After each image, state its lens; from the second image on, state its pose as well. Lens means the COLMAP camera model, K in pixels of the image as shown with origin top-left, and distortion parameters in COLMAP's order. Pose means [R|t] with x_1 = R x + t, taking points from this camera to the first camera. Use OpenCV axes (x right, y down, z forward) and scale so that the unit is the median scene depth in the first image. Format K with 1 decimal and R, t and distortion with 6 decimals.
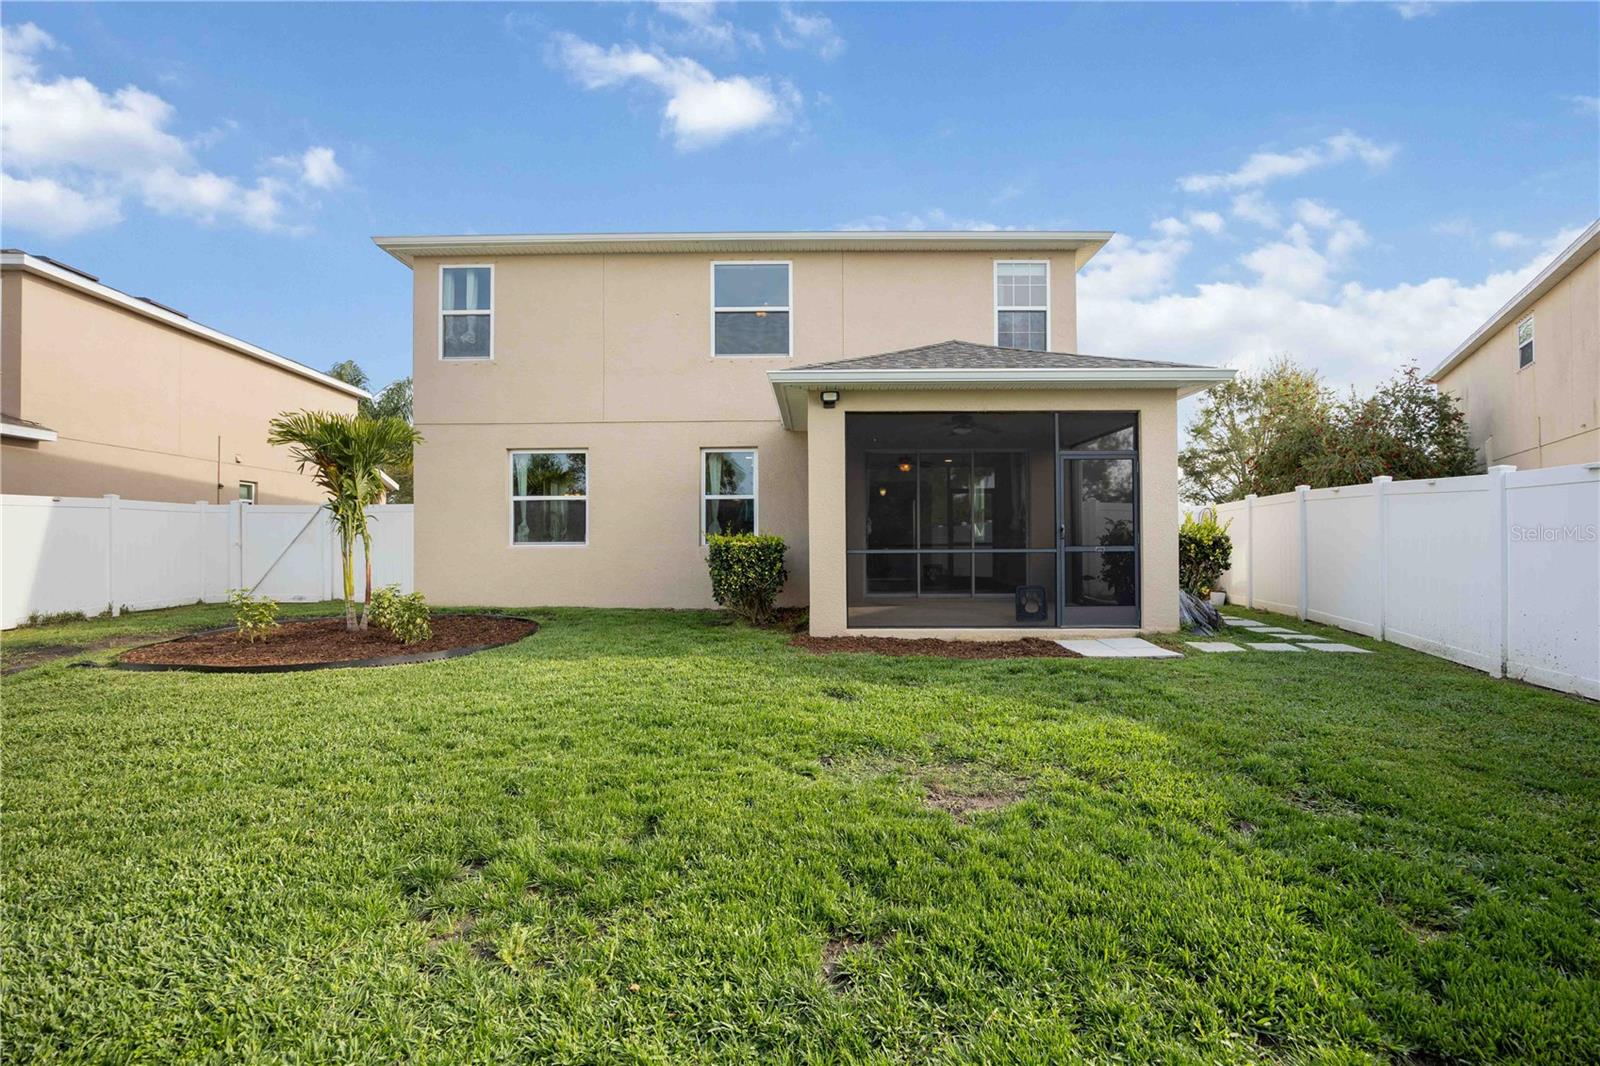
lens RADIAL K [[727.6, 0, 797.1], [0, 727.6, 532.7], [0, 0, 1]] dist [-0.017395, -0.000455]
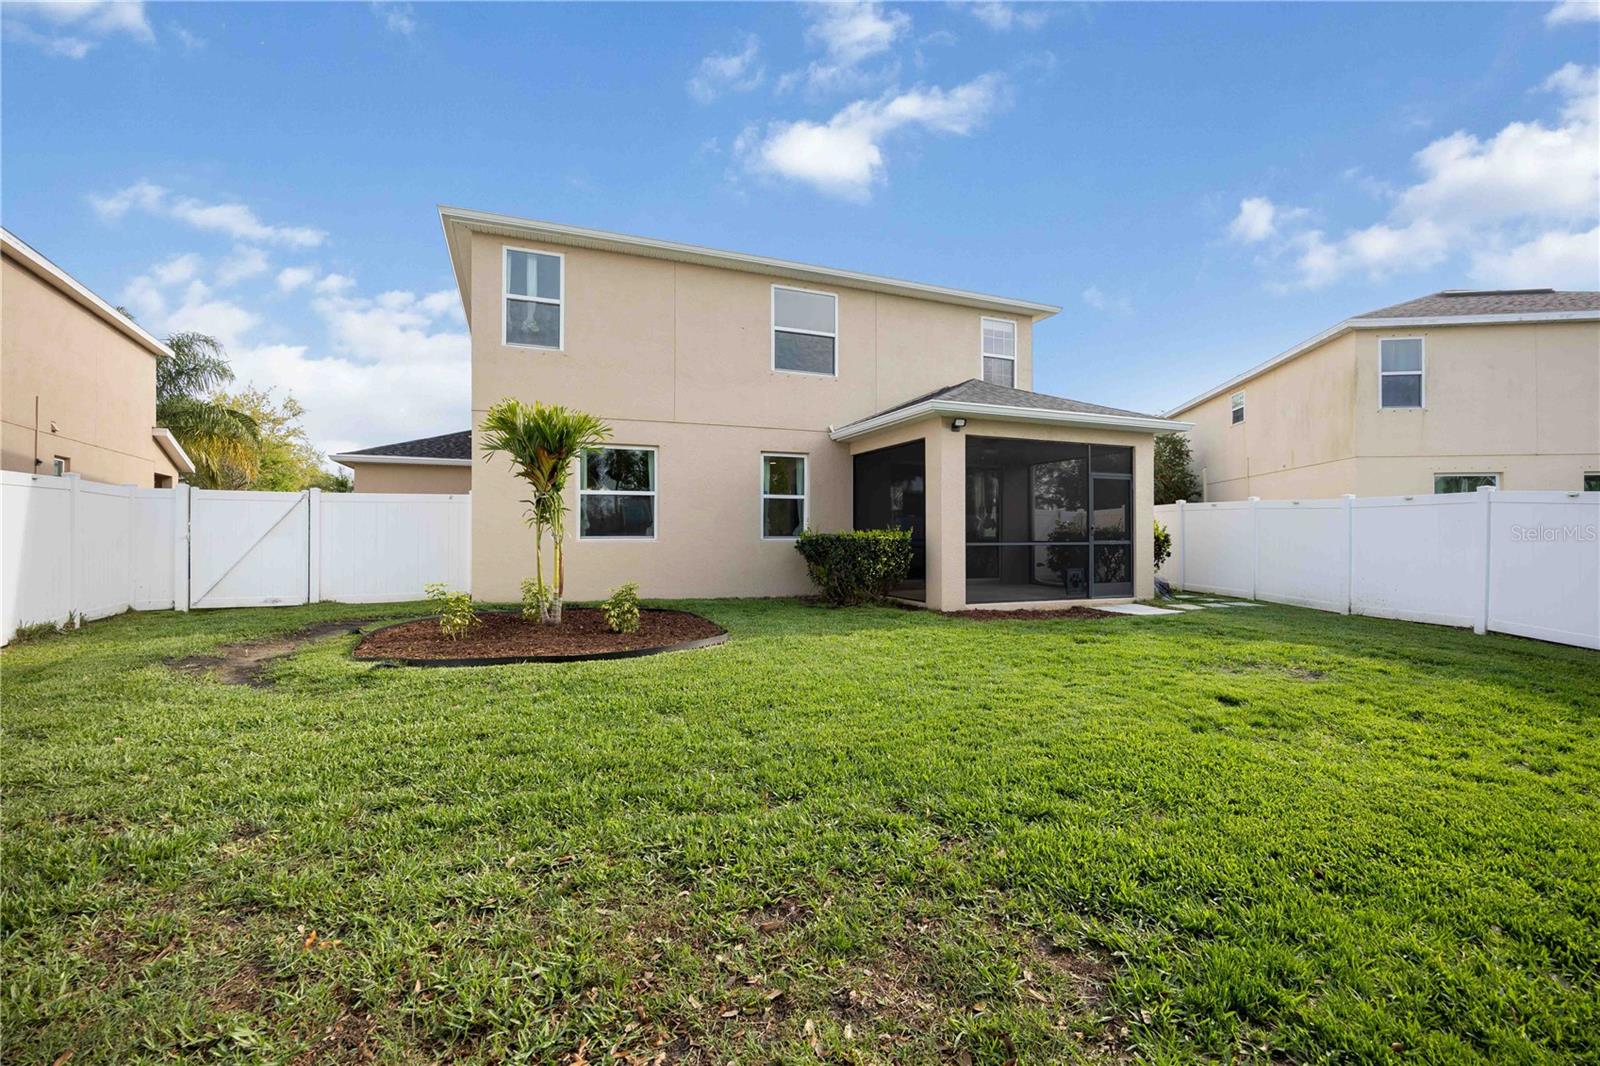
lens RADIAL K [[727.6, 0, 805.5], [0, 727.6, 542.4], [0, 0, 1]] dist [-0.017395, -0.000455]
pose [[0.914182, 0.001070, 0.405303, -0.525722], [-0.008082, 0.999846, 0.015590, 0.003438], [-0.405224, -0.017528, 0.914049, -0.043177]]
